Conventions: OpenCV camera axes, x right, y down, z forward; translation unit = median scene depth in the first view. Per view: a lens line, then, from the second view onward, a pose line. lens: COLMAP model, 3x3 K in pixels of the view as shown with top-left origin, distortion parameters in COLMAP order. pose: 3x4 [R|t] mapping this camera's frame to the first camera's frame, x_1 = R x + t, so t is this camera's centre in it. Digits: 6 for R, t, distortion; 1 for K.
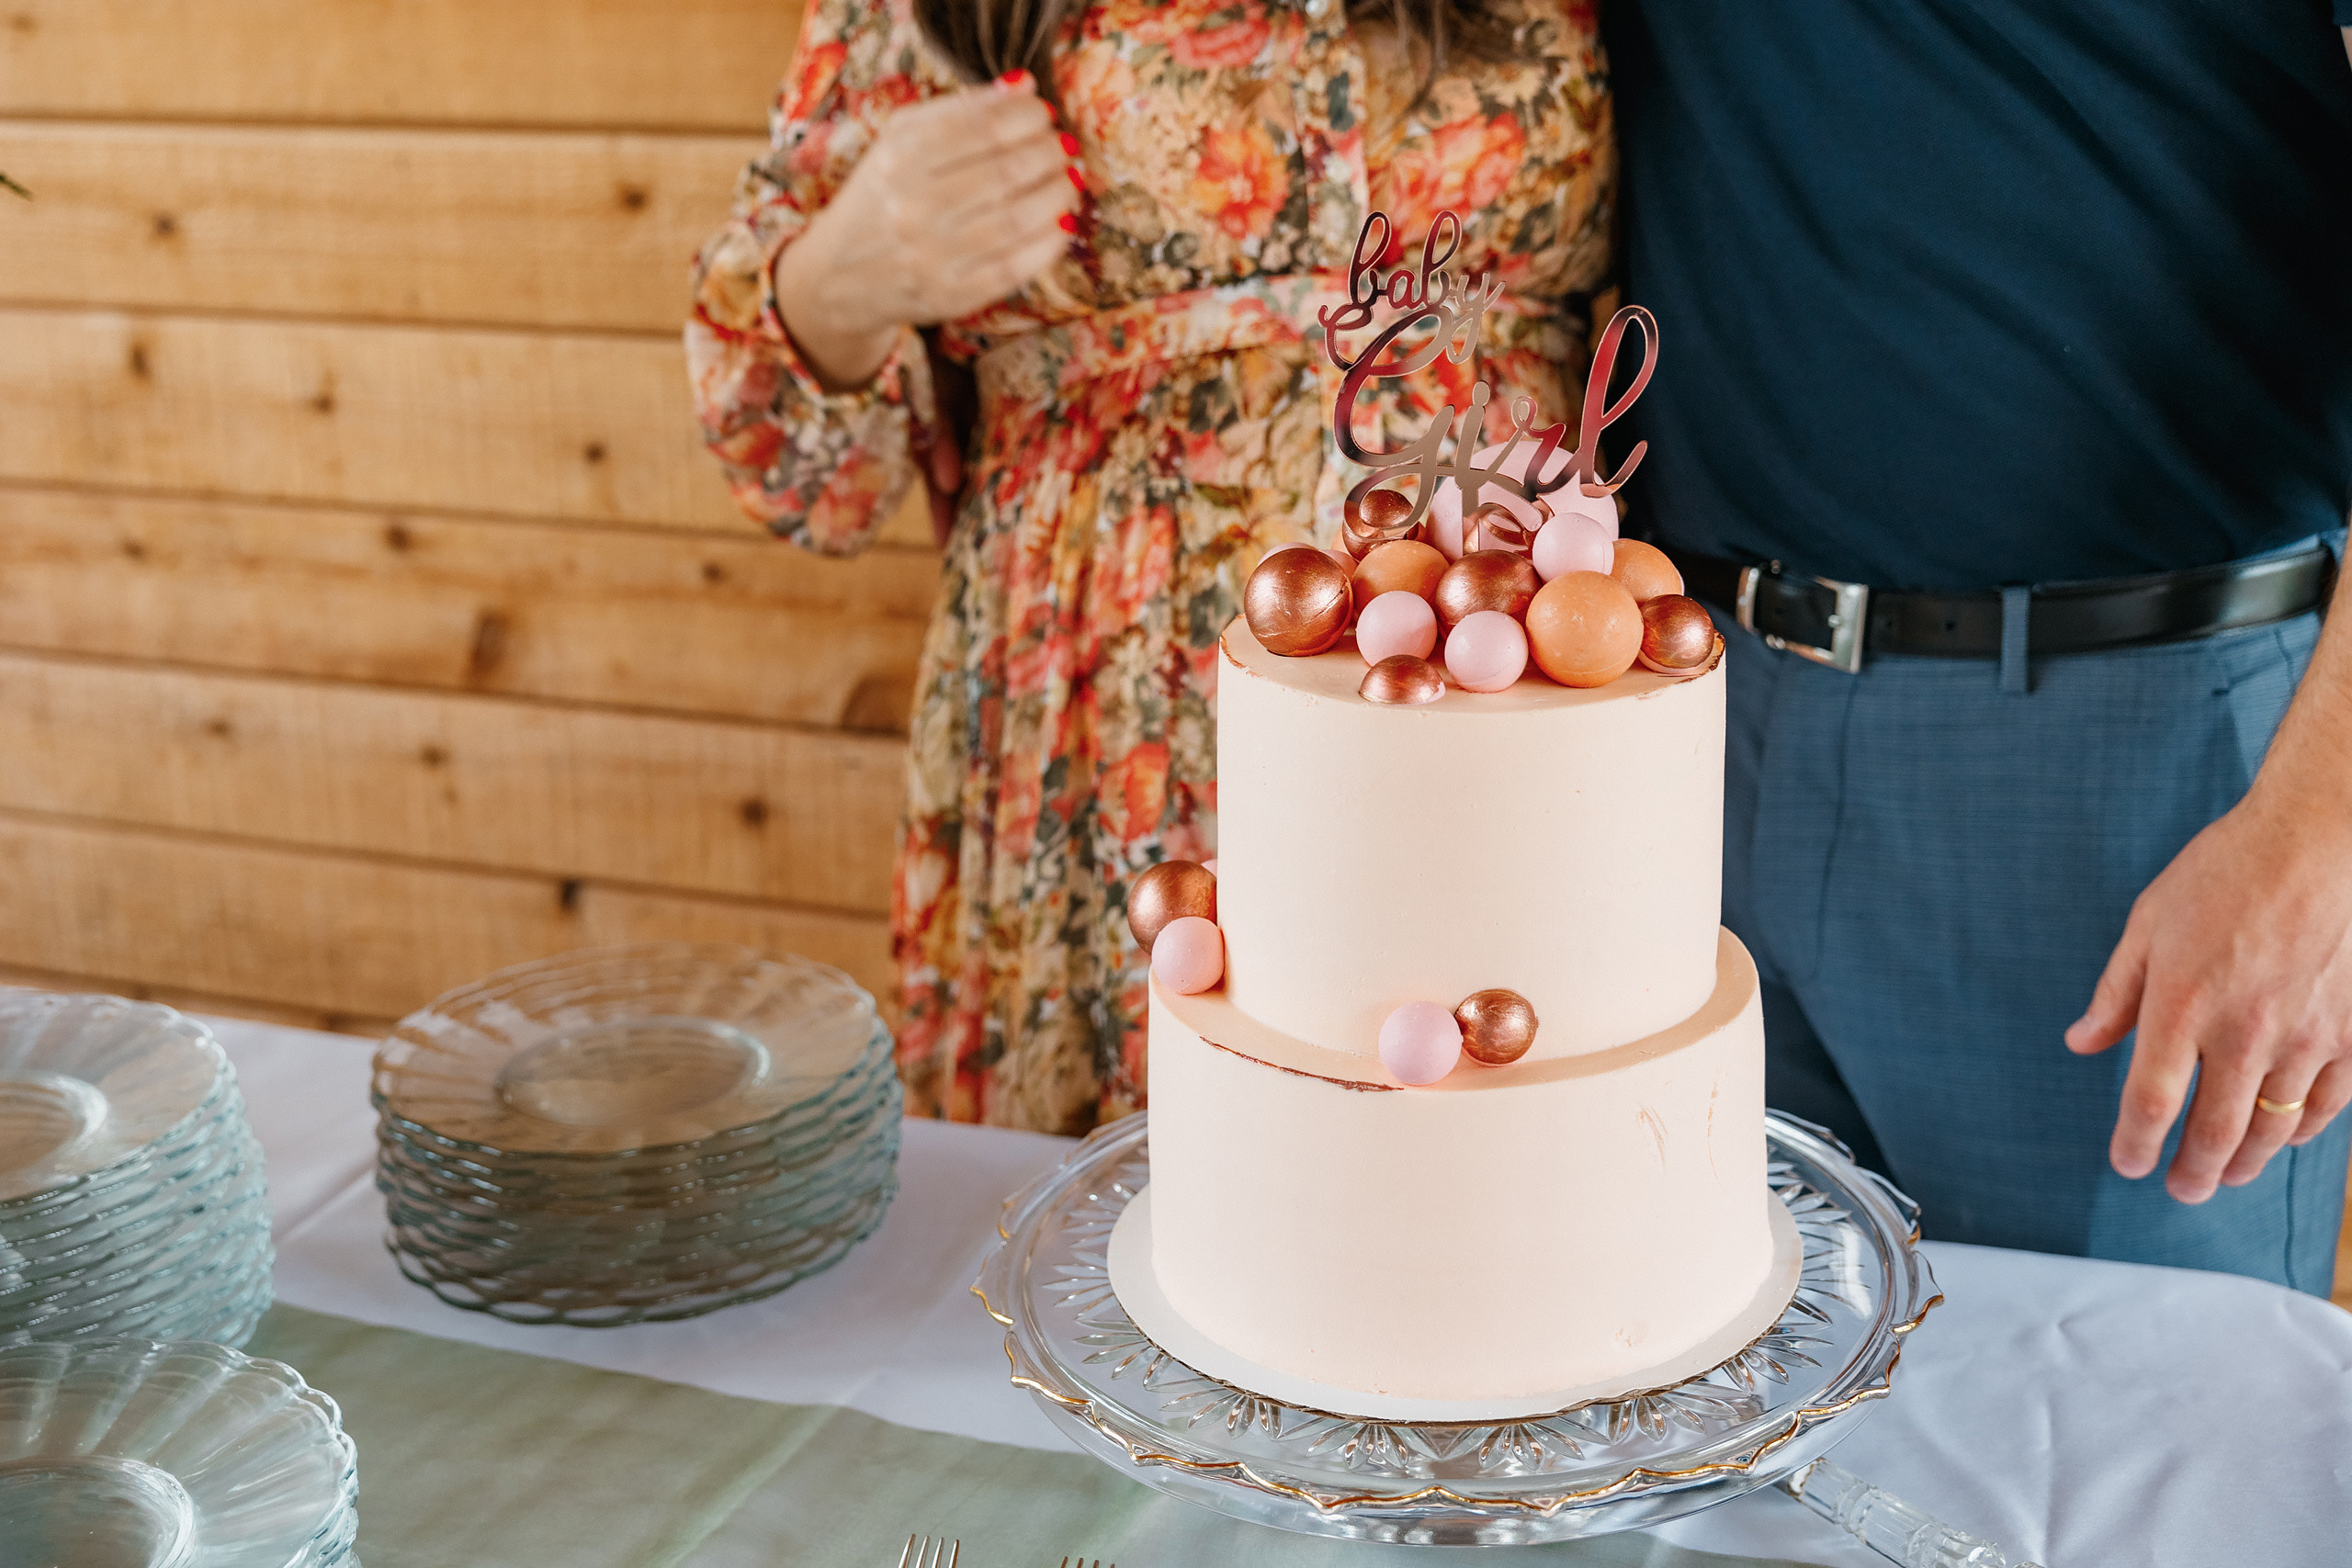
lens RADIAL K [[2803.3, 0, 1186.6], [0, 2803.3, 796.4], [0, 0, 1]] dist [-0.027378, 0.000000]
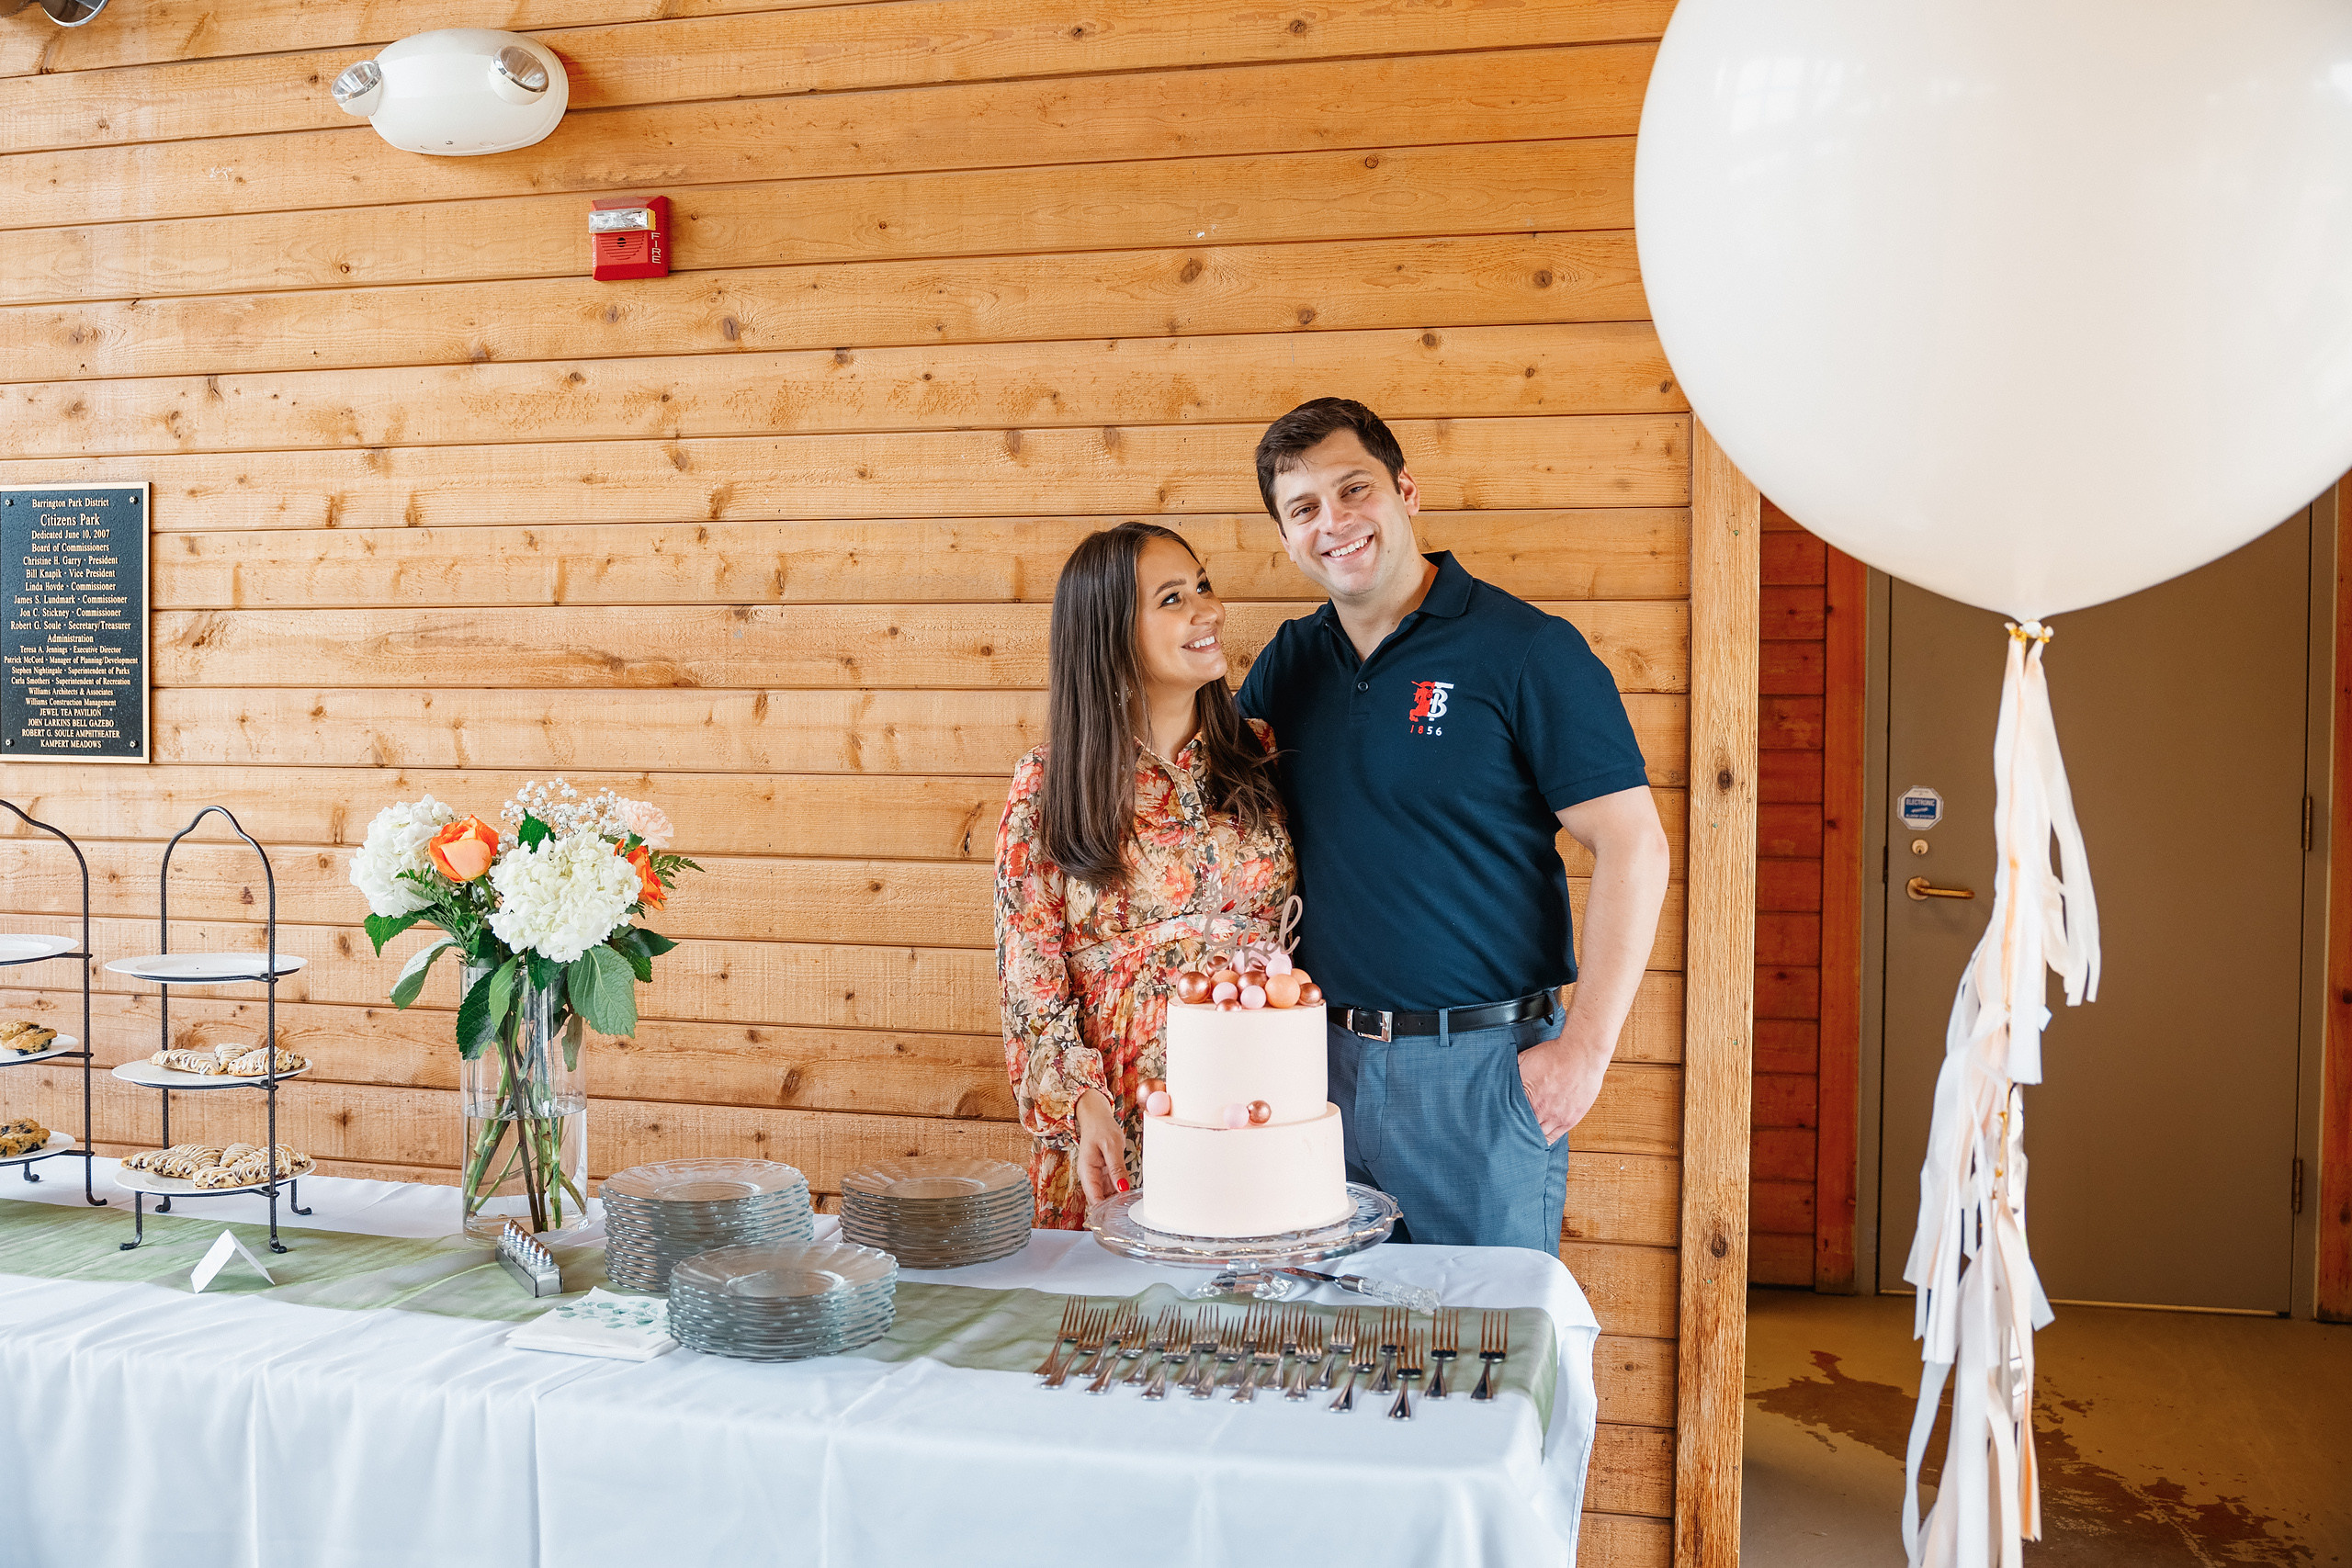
lens RADIAL K [[2135.8, 0, 1181.2], [0, 2135.8, 802.7], [0, 0, 1]] dist [-0.076508, 0.053597]
pose [[0.995741, 0.010209, 0.091632, -0.101099], [0.015191, 0.962101, -0.272270, 0.202820], [-0.090939, 0.272502, 0.957848, -0.736282]]
